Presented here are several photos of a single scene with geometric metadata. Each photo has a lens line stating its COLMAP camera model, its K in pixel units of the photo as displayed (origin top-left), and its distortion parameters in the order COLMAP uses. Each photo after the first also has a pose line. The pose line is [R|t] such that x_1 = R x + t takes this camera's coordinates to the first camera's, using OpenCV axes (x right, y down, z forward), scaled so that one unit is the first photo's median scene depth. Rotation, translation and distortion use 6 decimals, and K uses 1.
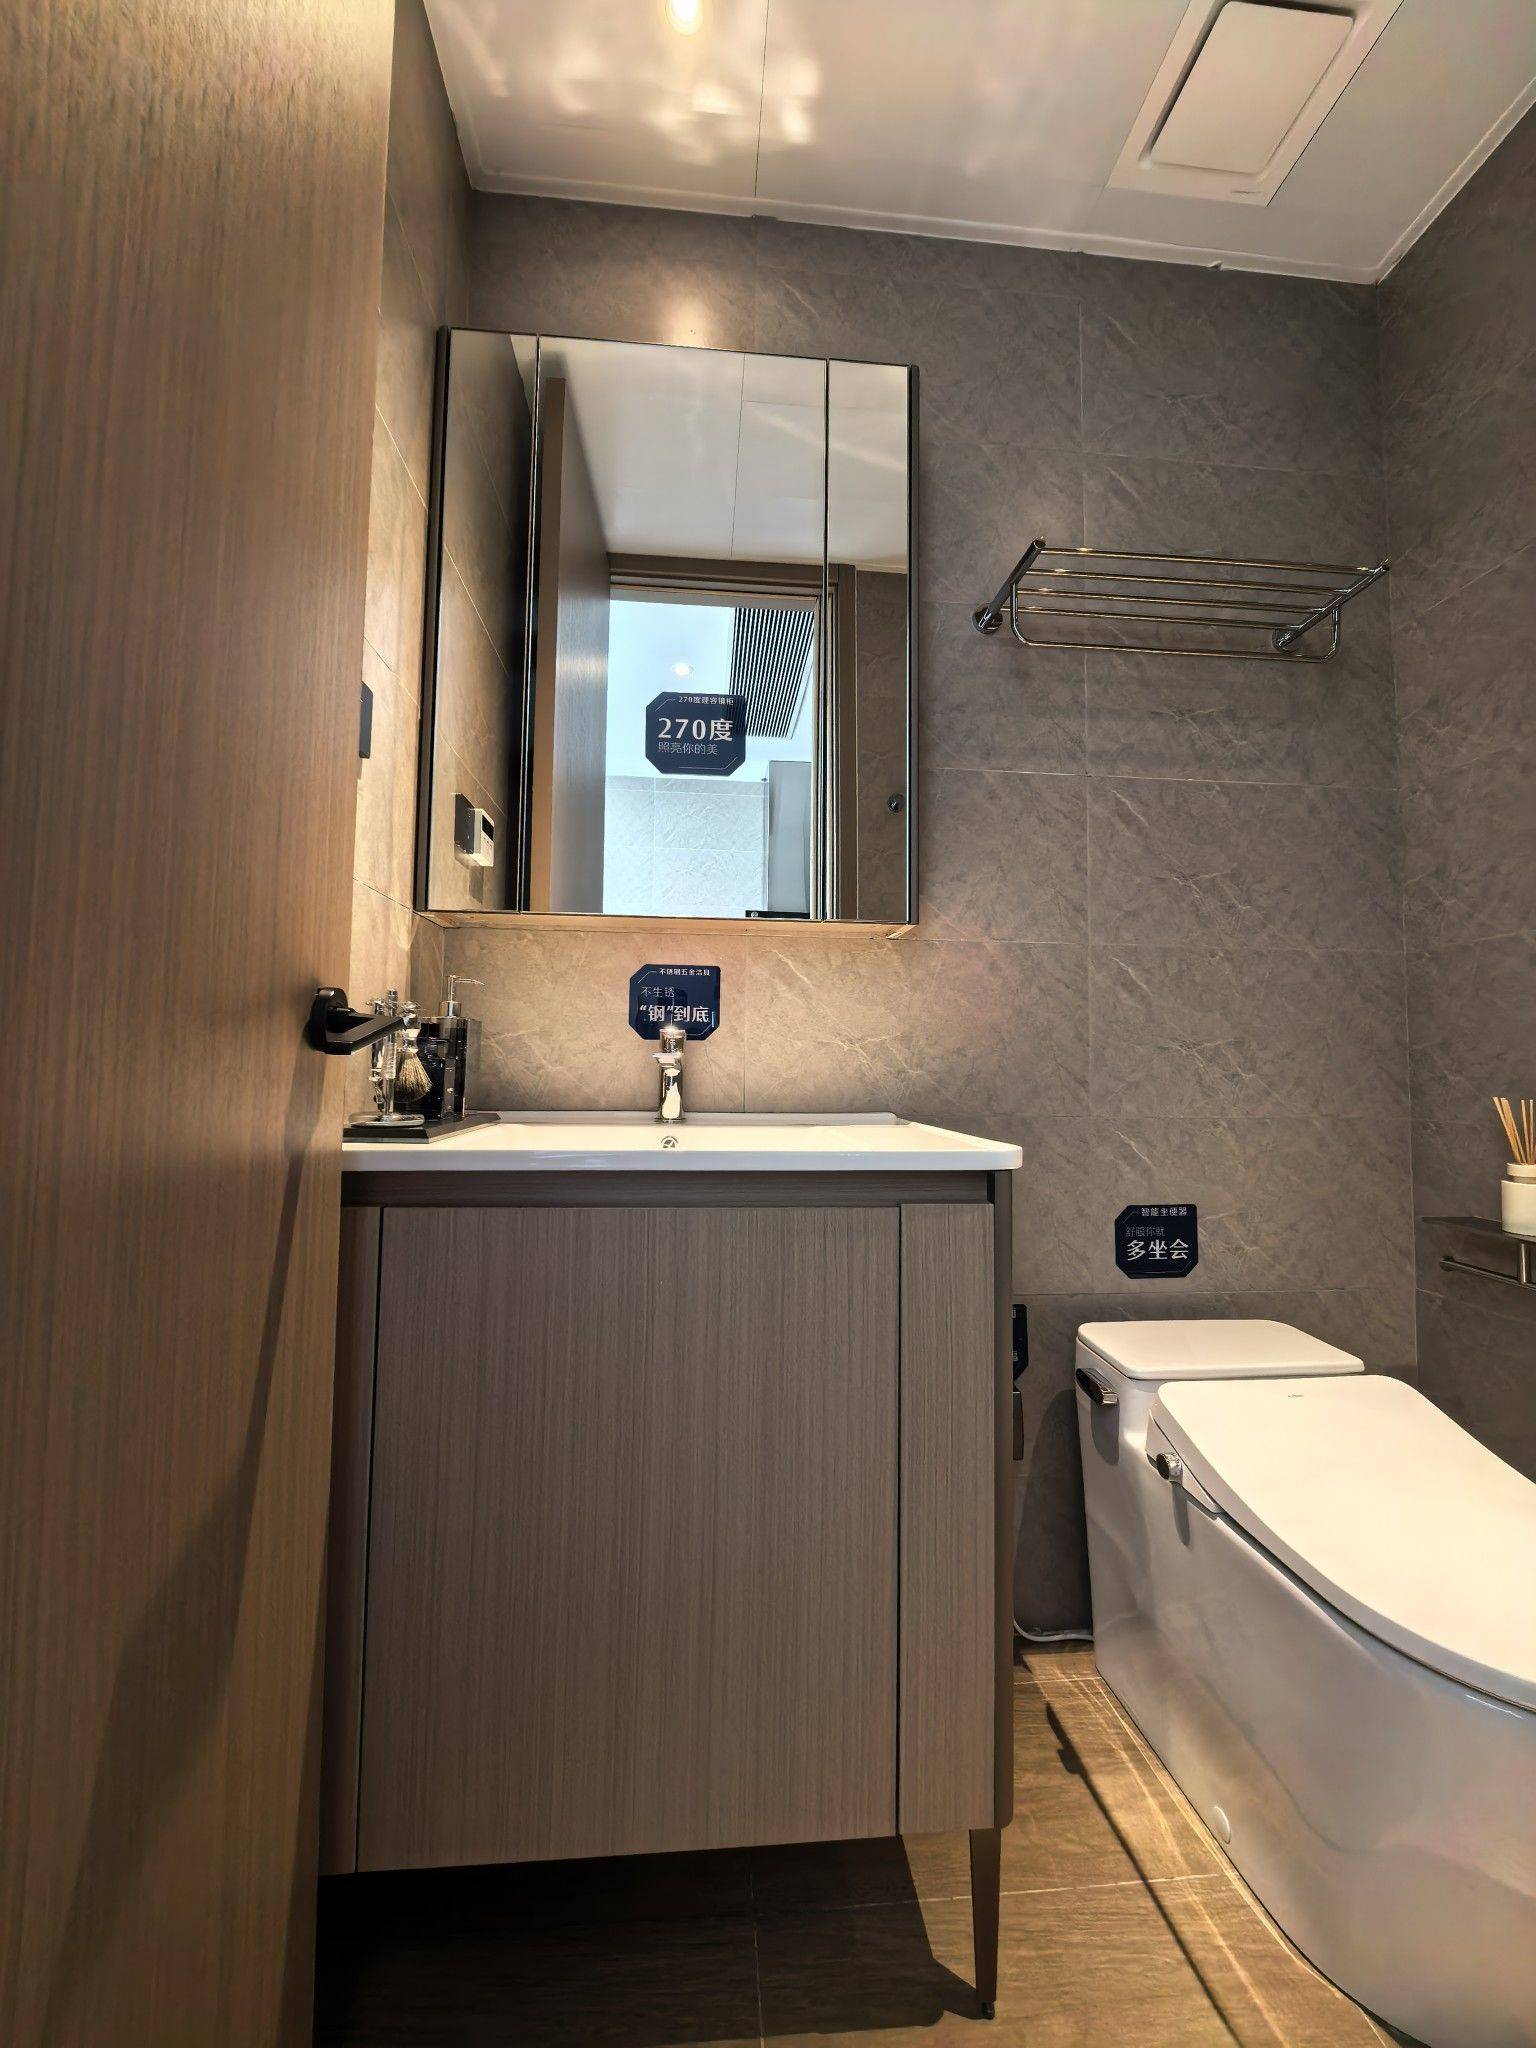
lens RADIAL K [[798.3, 0, 769.4], [0, 798.3, 1025.7], [0, 0, 1]] dist [-0.009655, -0.000013]
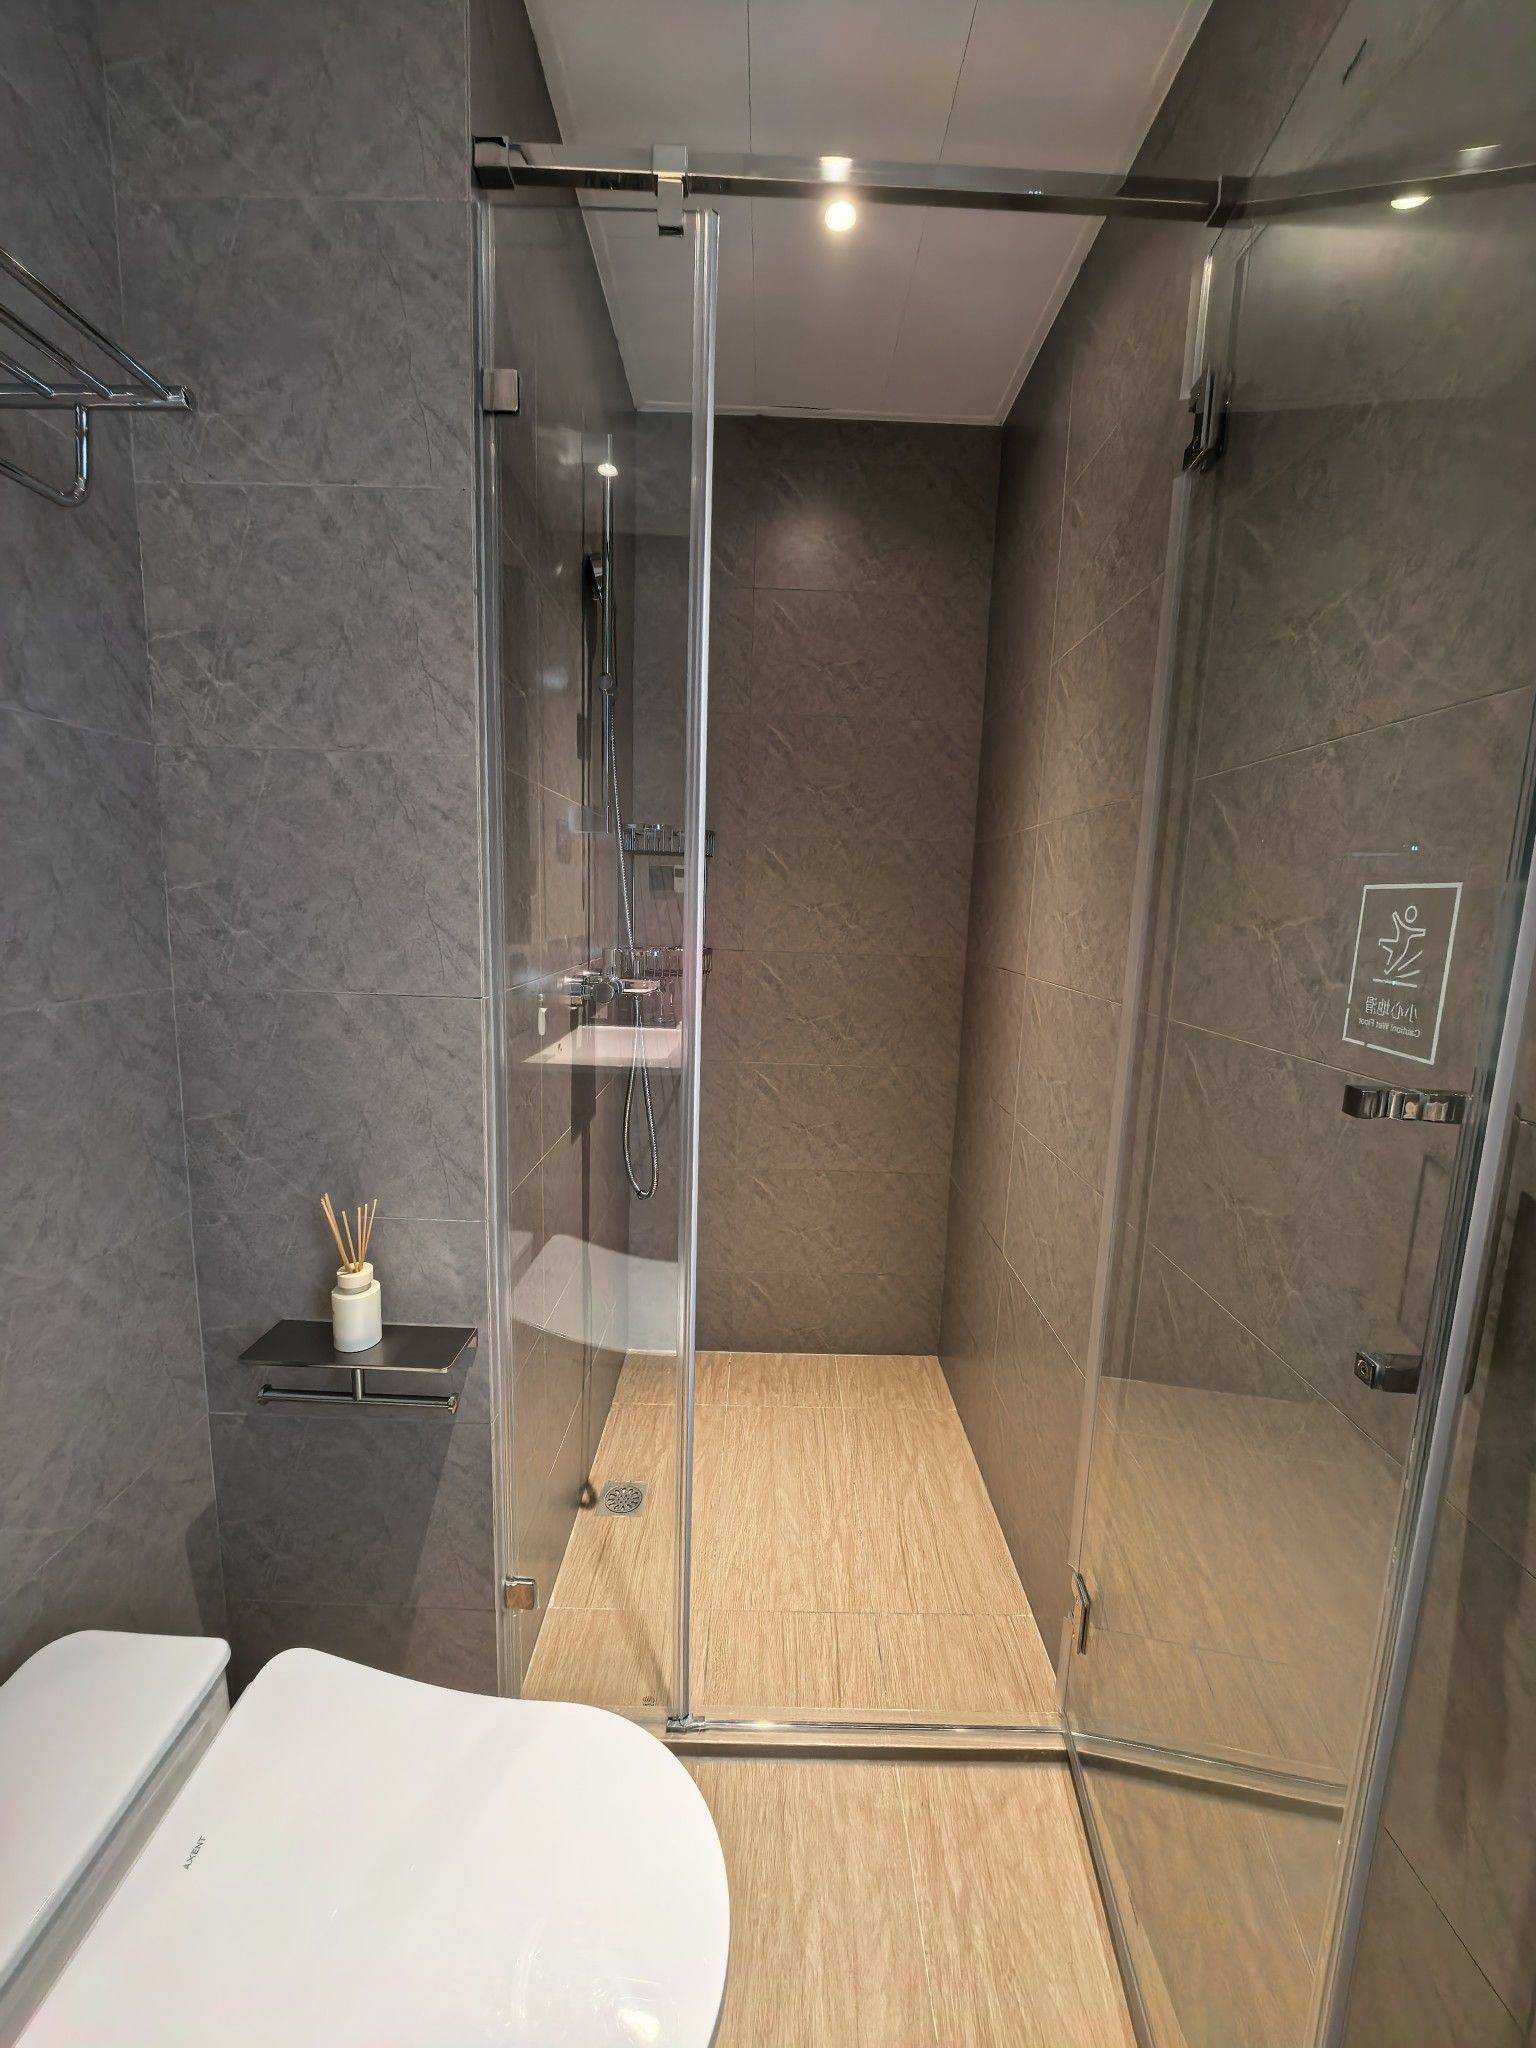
lens RADIAL K [[798.3, 0, 771.6], [0, 798.3, 1024.2], [0, 0, 1]] dist [-0.009655, -0.000013]
pose [[0.079115, -0.158950, 0.984112, 0.144972], [-0.085111, 0.982524, 0.165536, -0.227715], [-0.993226, -0.096855, 0.064205, 0.429894]]
